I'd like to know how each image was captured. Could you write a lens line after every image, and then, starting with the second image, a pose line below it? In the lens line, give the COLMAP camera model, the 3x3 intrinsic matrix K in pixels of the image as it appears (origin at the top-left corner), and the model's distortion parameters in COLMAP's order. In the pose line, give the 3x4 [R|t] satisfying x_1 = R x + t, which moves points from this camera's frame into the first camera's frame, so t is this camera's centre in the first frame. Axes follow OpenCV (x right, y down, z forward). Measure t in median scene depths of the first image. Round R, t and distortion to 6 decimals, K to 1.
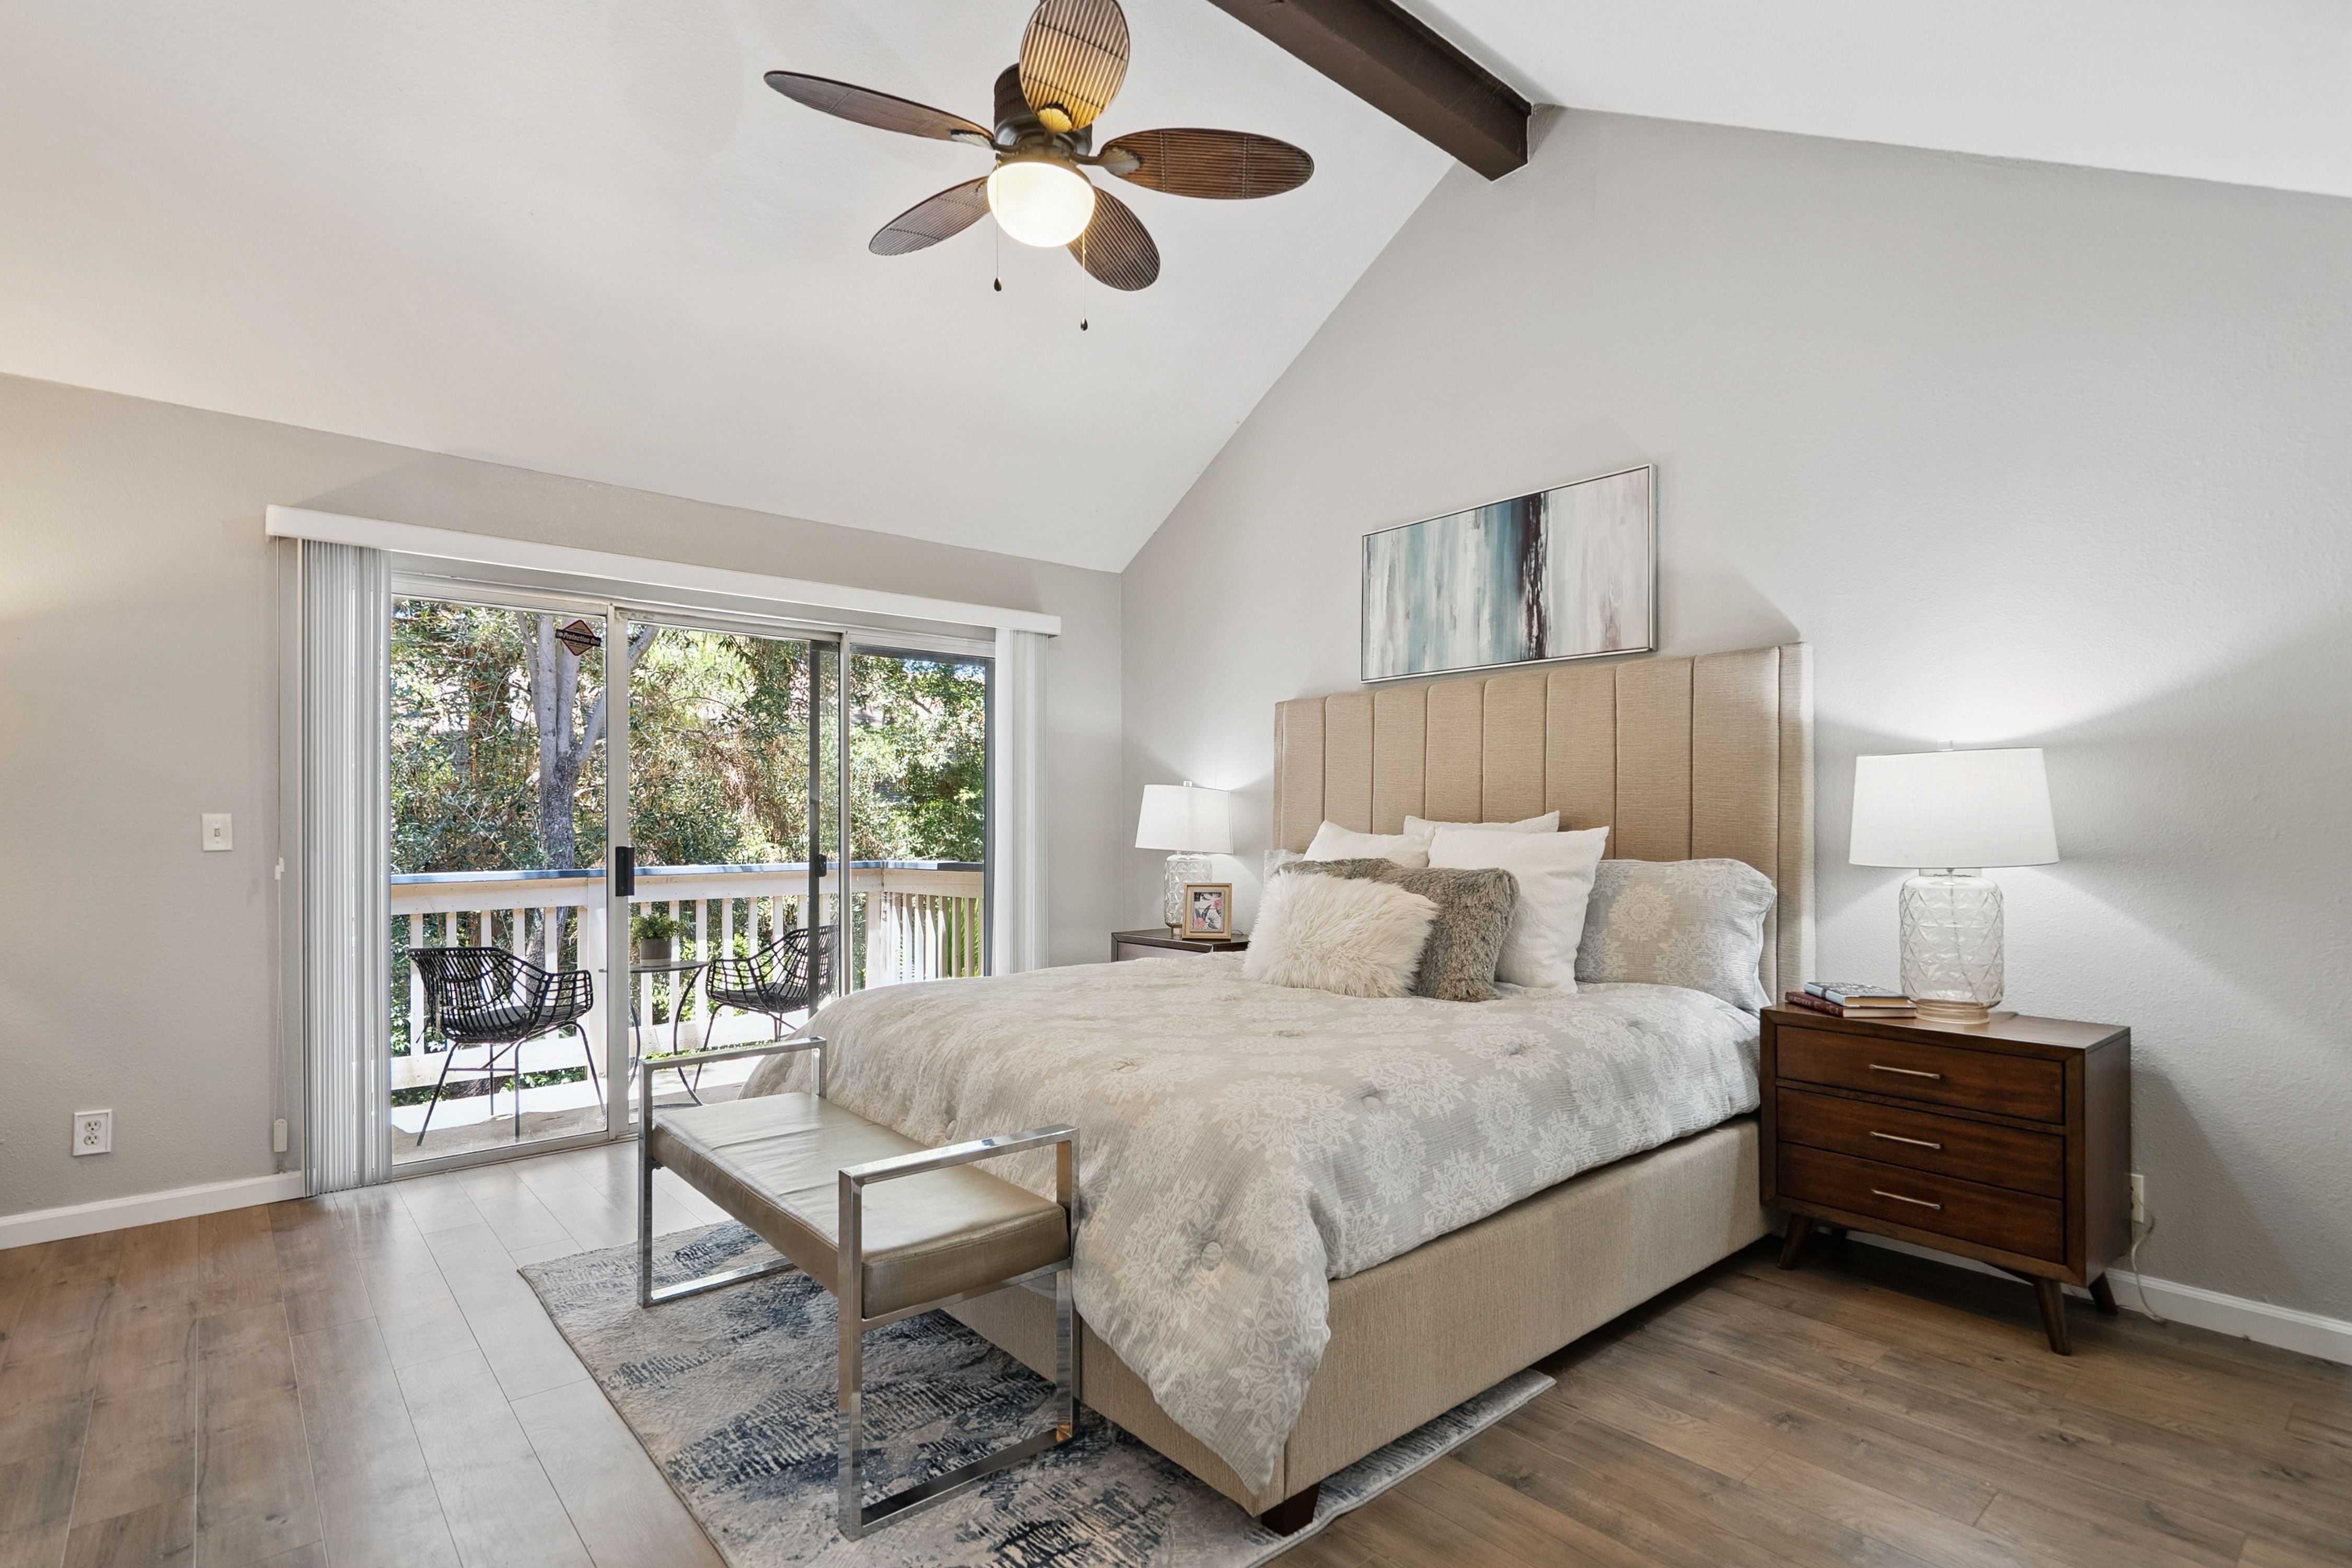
lens RADIAL K [[1130.9, 0, 1176.2], [0, 1130.9, 836.9], [0, 0, 1]] dist [-0.054774, 0.024153]
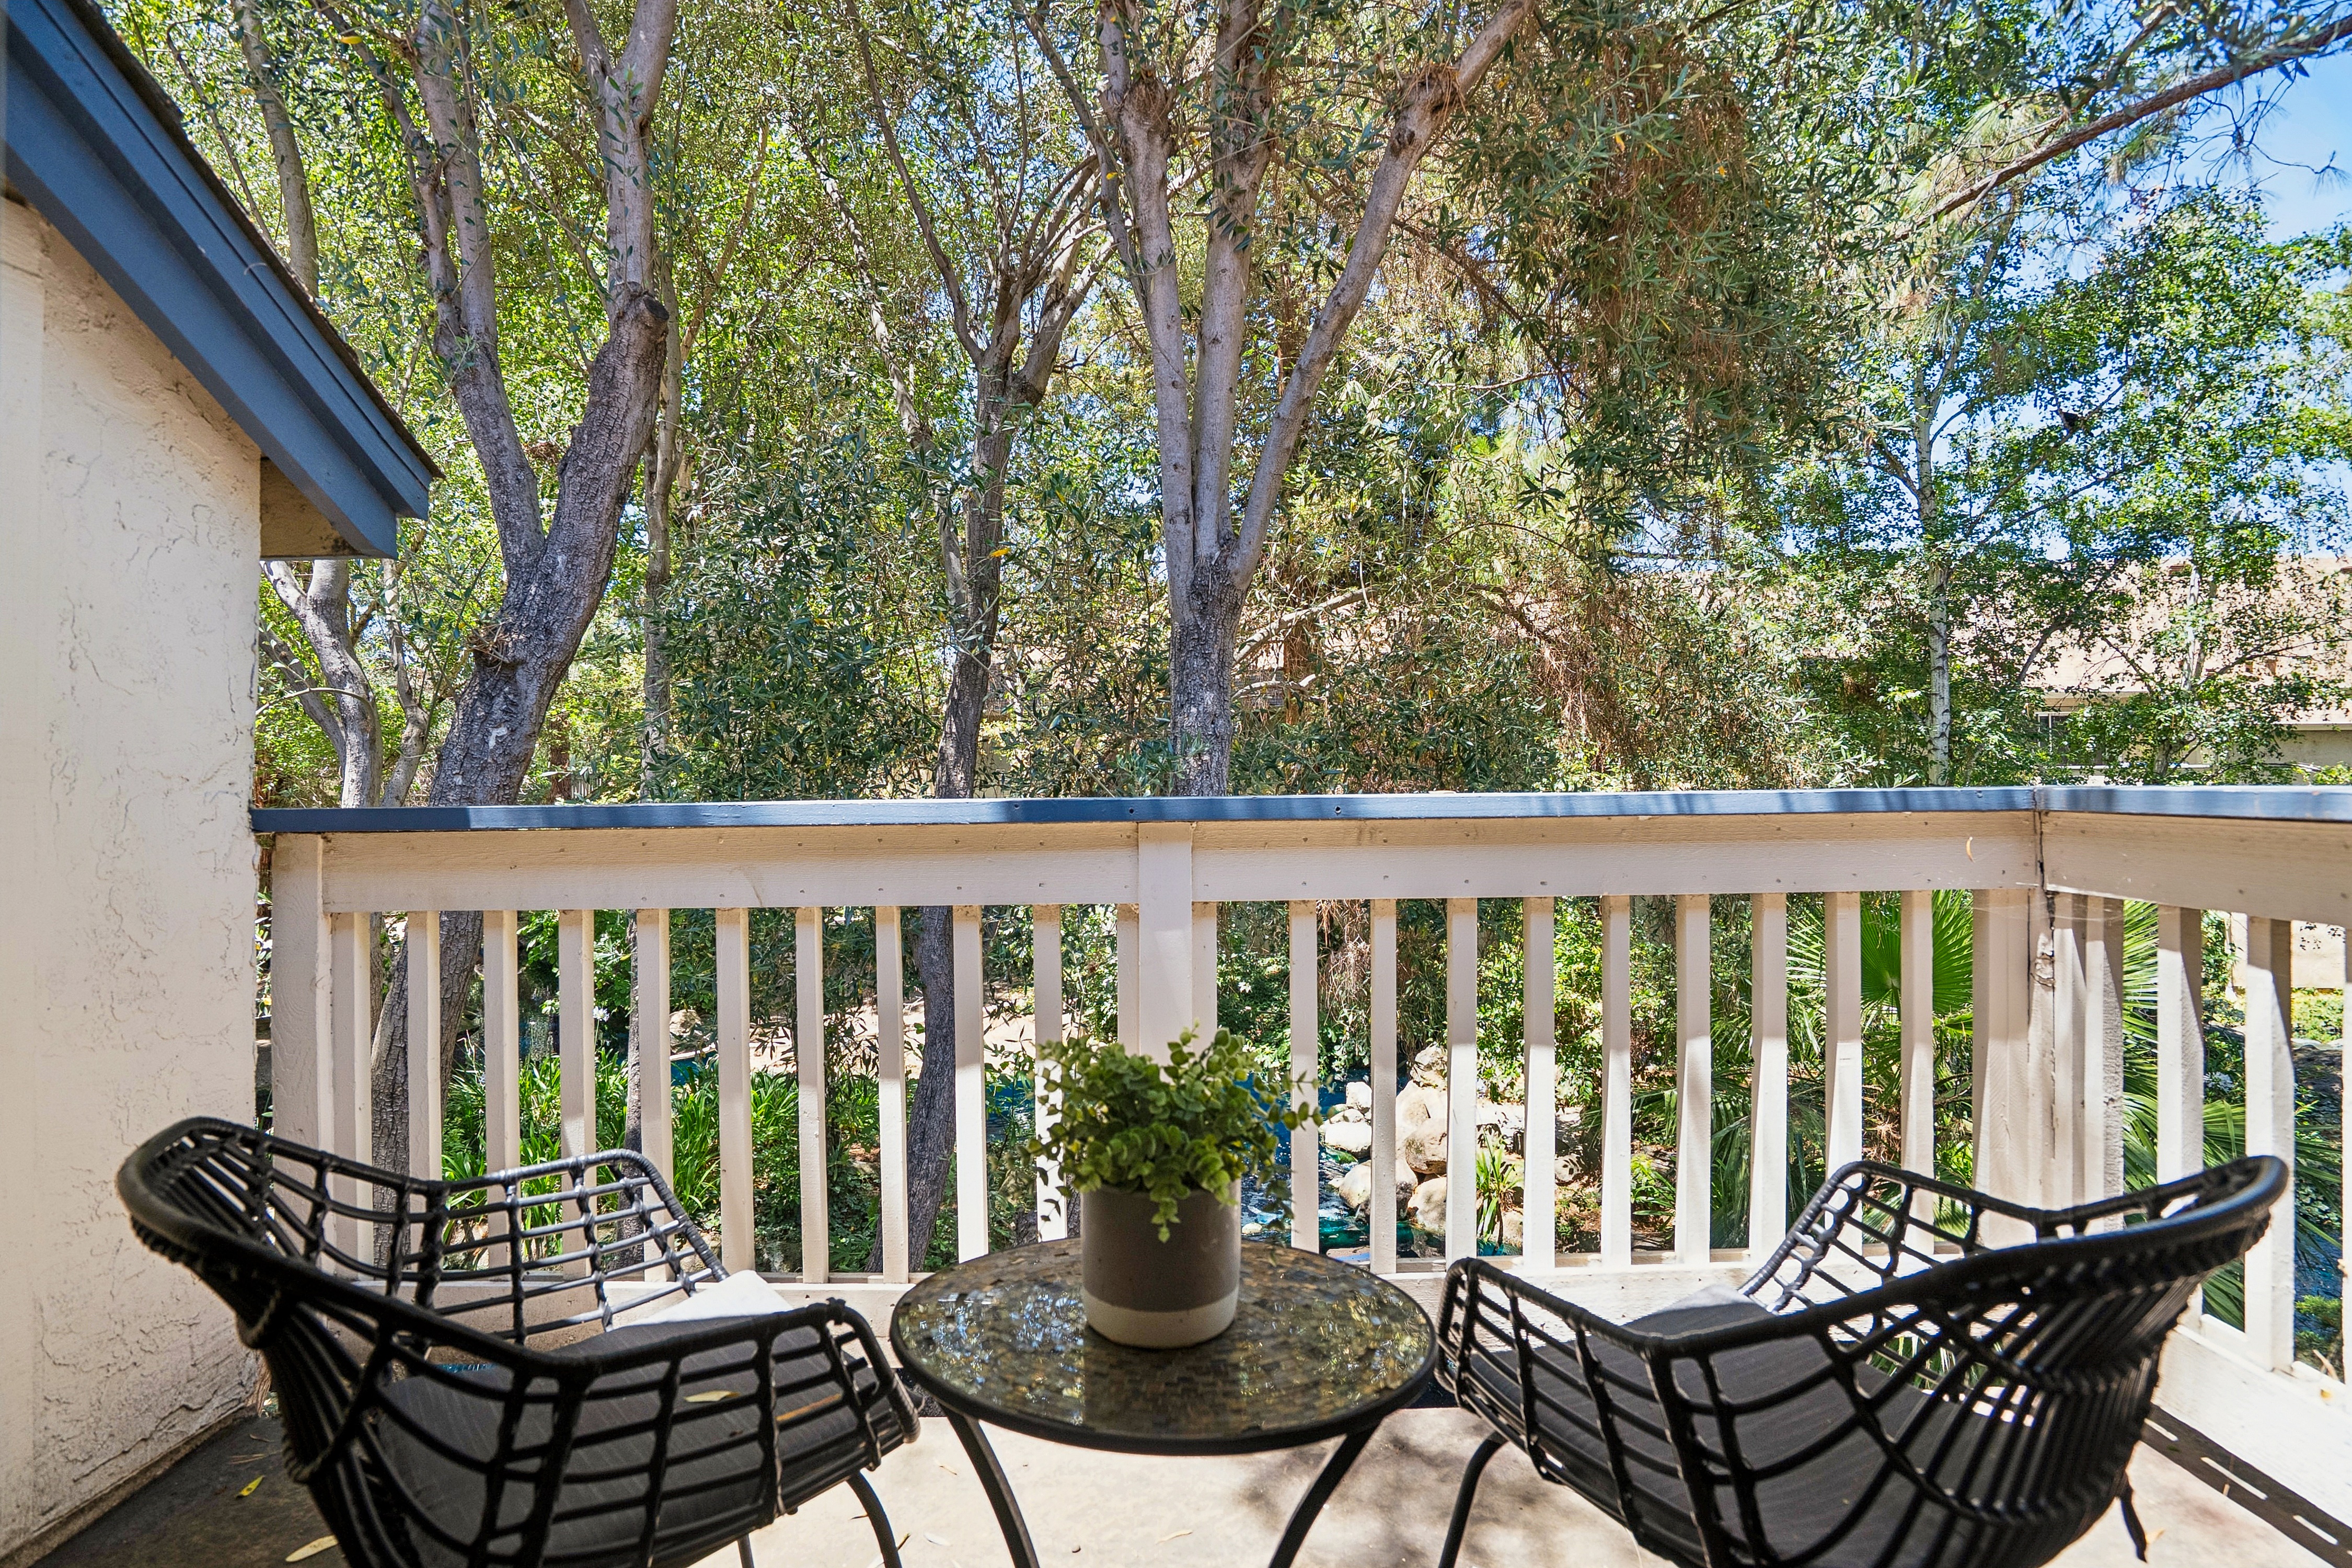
lens RADIAL K [[1112.4, 0, 1163.6], [0, 1112.4, 761.4], [0, 0, 1]] dist [-0.051956, 0.019126]
pose [[0.758649, -0.005582, -0.651476, -0.246778], [-0.000984, 0.999952, -0.009713, 0.018854], [0.651499, 0.008010, 0.758607, 0.618795]]
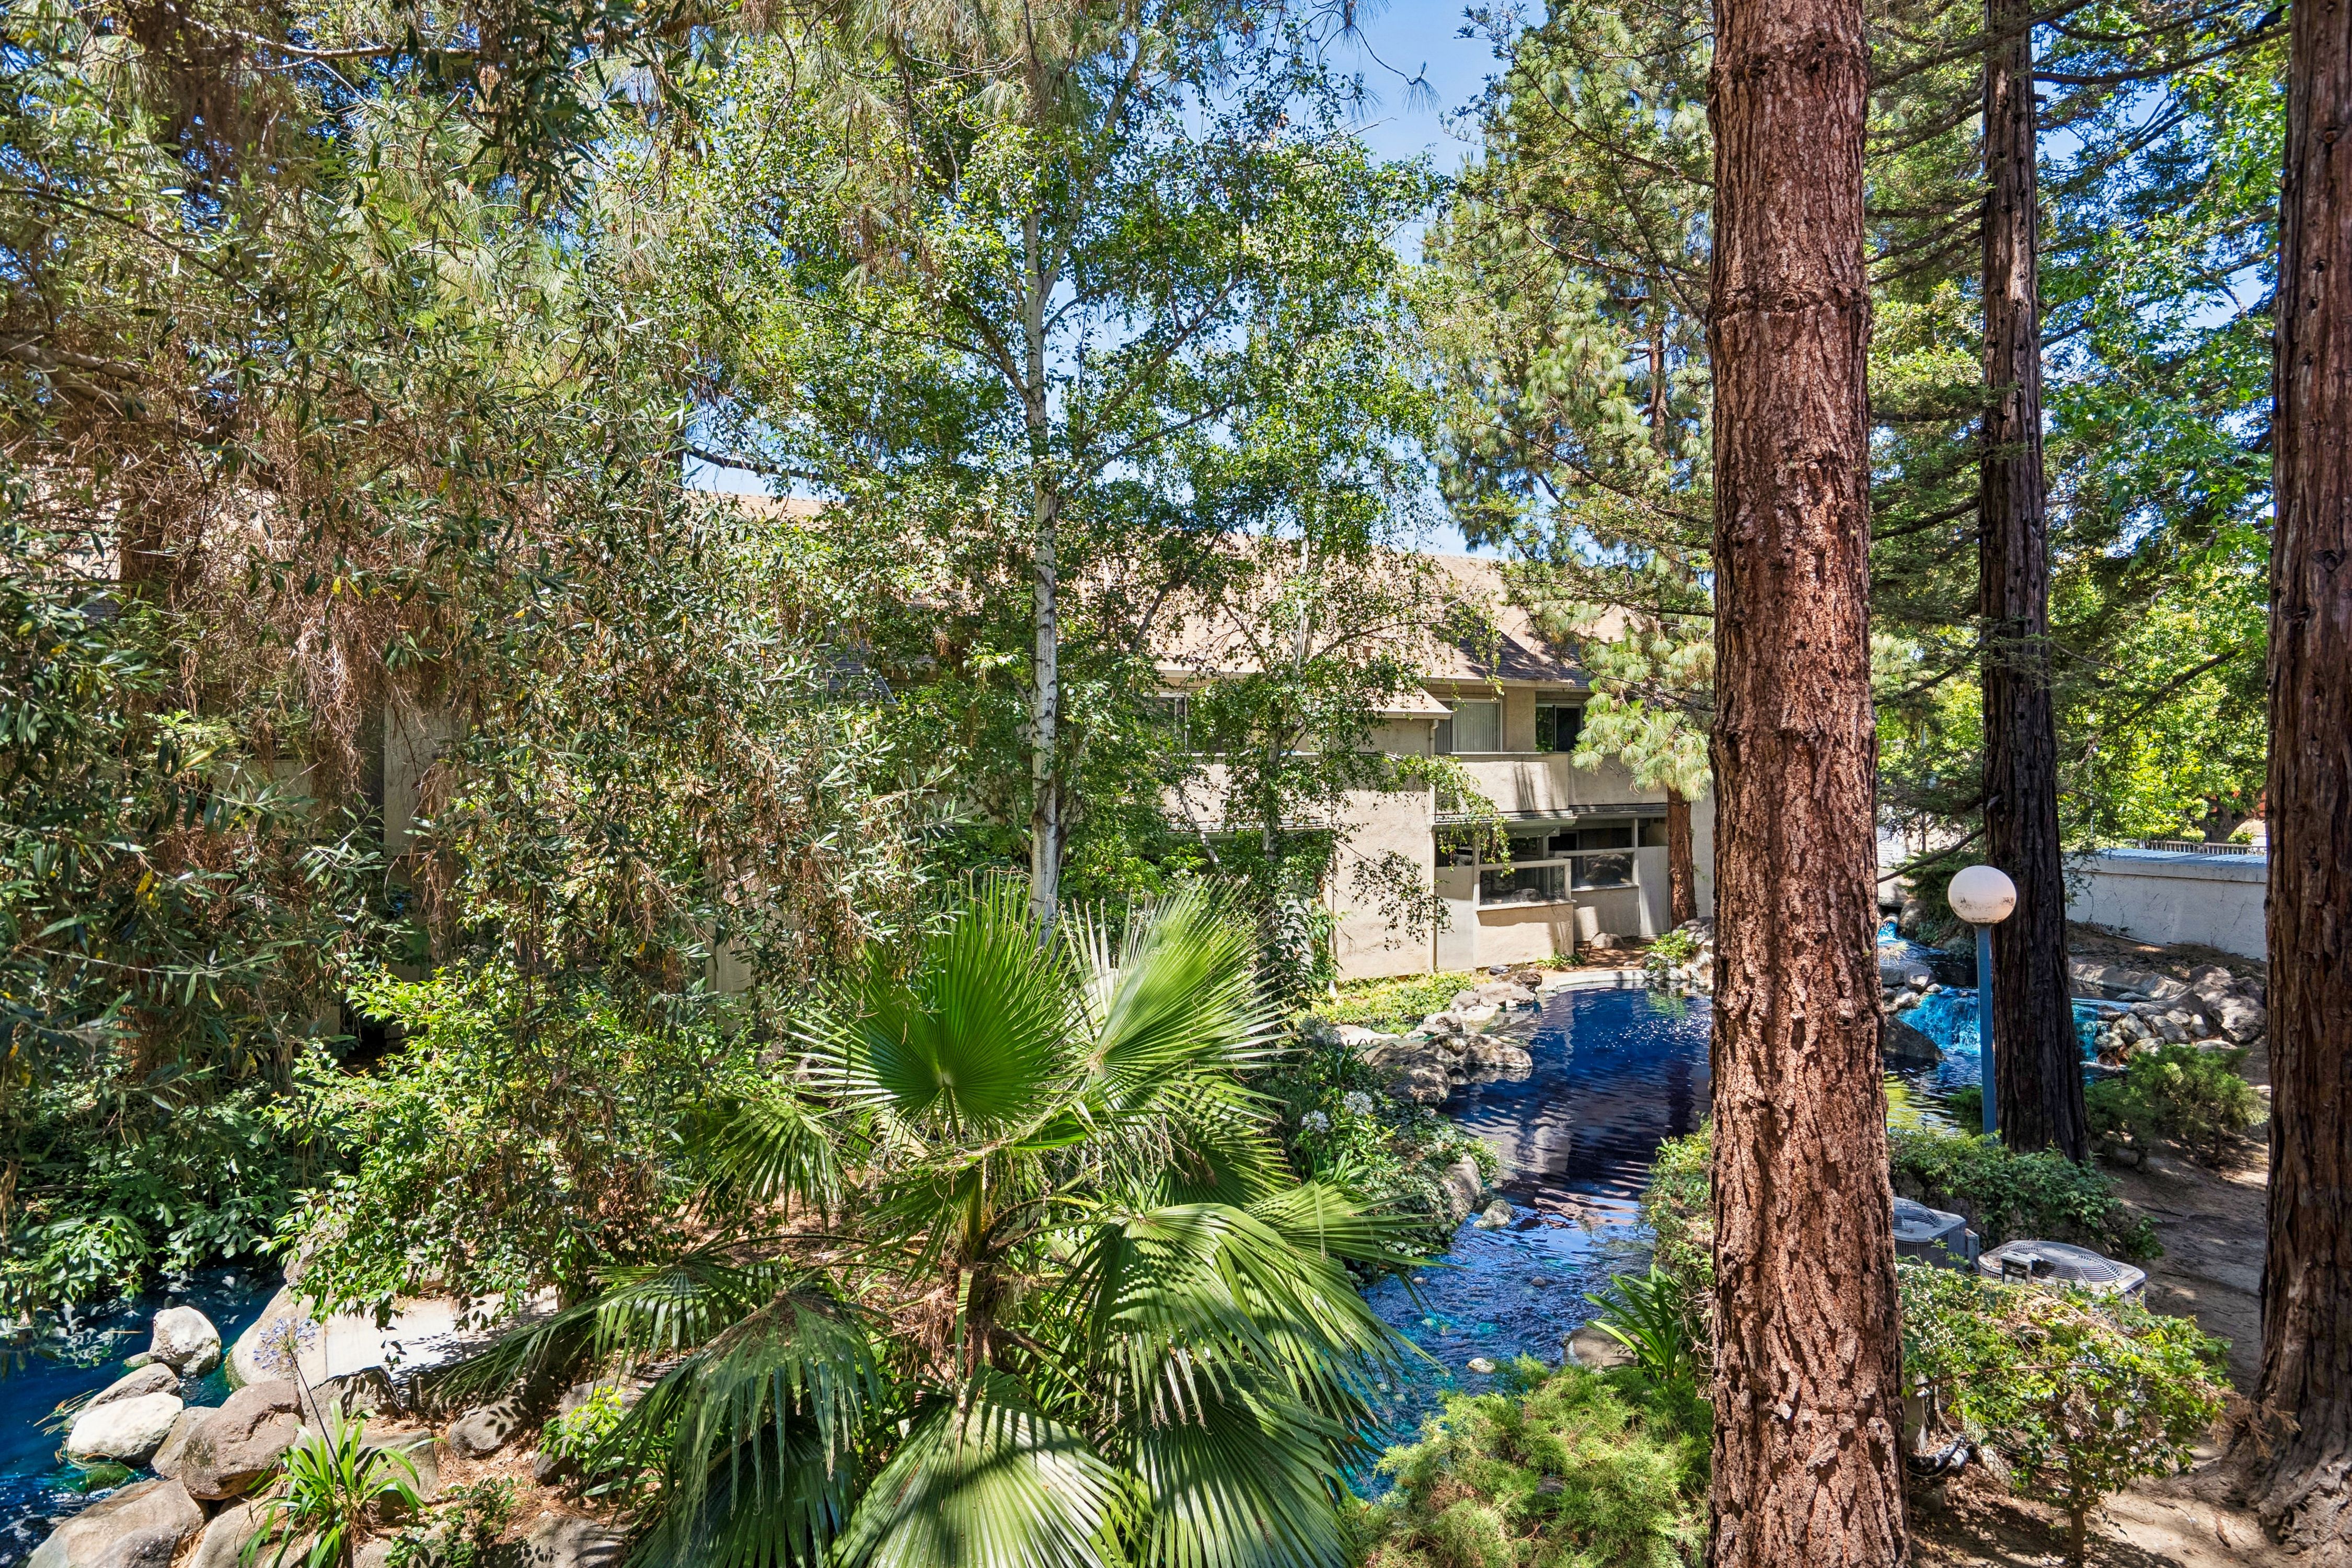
lens RADIAL K [[1386.4, 0, 1133.4], [0, 1386.4, 781.4], [0, 0, 1]] dist [-0.037512, 0.035036]
pose [[0.997120, 0.003991, -0.075733, -0.205665], [-0.002717, 0.999853, 0.016912, 0.013115], [0.075789, -0.016658, 0.996985, 1.033851]]
